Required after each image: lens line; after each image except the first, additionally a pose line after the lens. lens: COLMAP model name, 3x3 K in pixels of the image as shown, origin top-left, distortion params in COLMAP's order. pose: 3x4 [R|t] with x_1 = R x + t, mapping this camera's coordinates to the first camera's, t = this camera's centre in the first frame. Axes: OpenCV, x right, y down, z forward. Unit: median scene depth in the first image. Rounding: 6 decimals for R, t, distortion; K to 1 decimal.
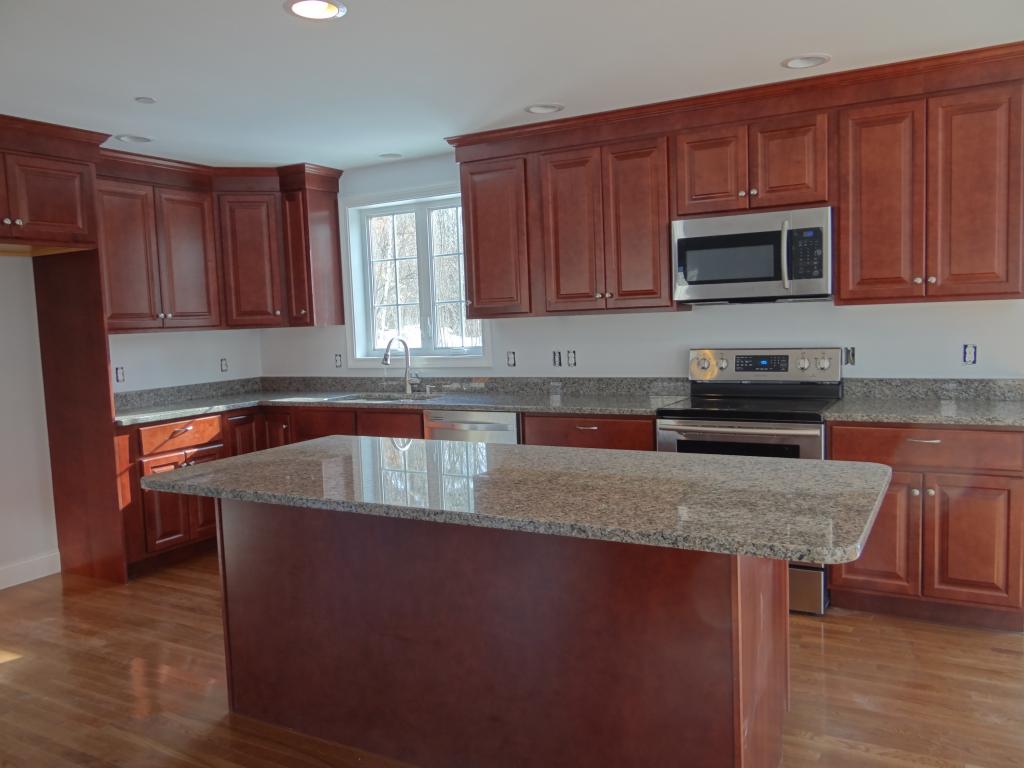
lens RADIAL K [[812.6, 0, 512.8], [0, 812.6, 383.4], [0, 0, 1]] dist [0.006746, -0.001456]
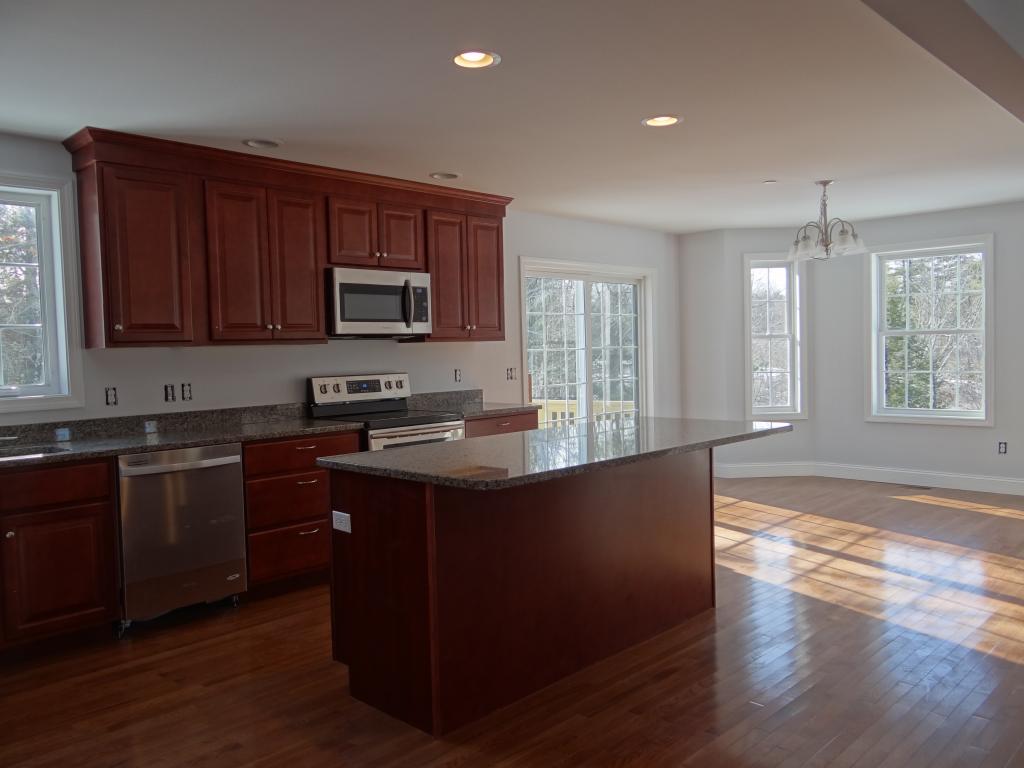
lens RADIAL K [[812.6, 0, 510.3], [0, 812.6, 380.8], [0, 0, 1]] dist [0.006746, -0.001456]
pose [[0.254408, -0.015717, 0.966969, -0.876005], [0.087069, 0.996180, -0.006716, -0.004866], [-0.963169, 0.085902, 0.254805, 0.460407]]
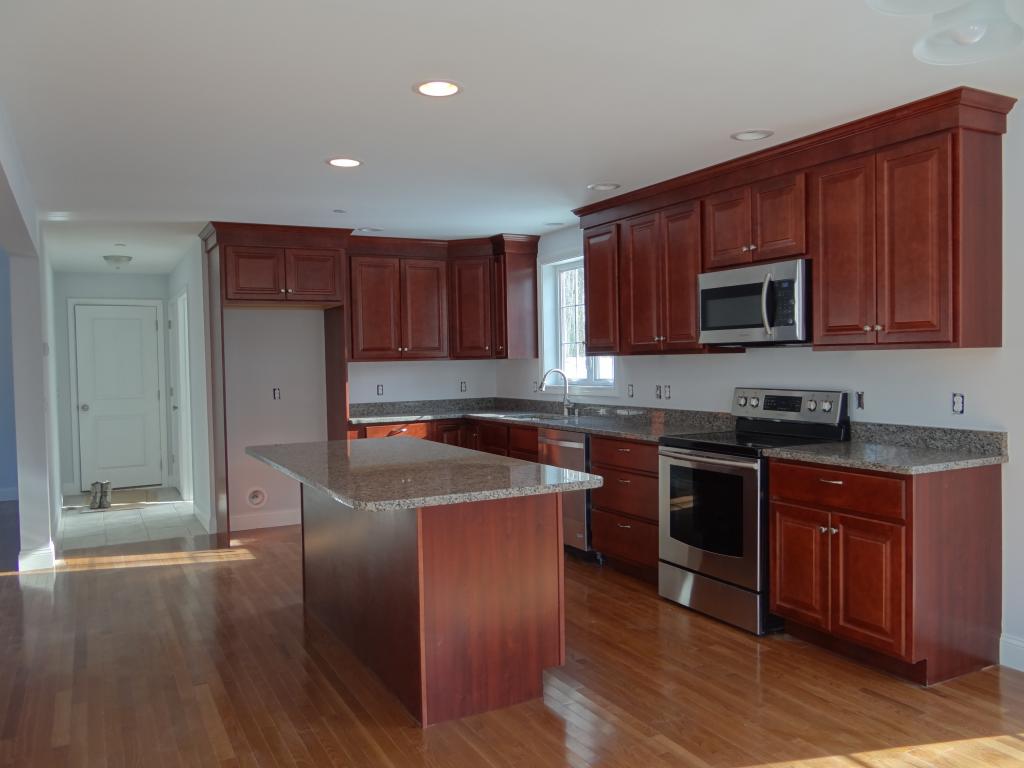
lens RADIAL K [[812.6, 0, 512.5], [0, 812.6, 387.5], [0, 0, 1]] dist [0.006746, -0.001456]
pose [[0.840998, 0.039848, -0.539569, 0.590710], [-0.056136, 0.998328, -0.013768, -0.010866], [0.538118, 0.041868, 0.841829, -0.092047]]
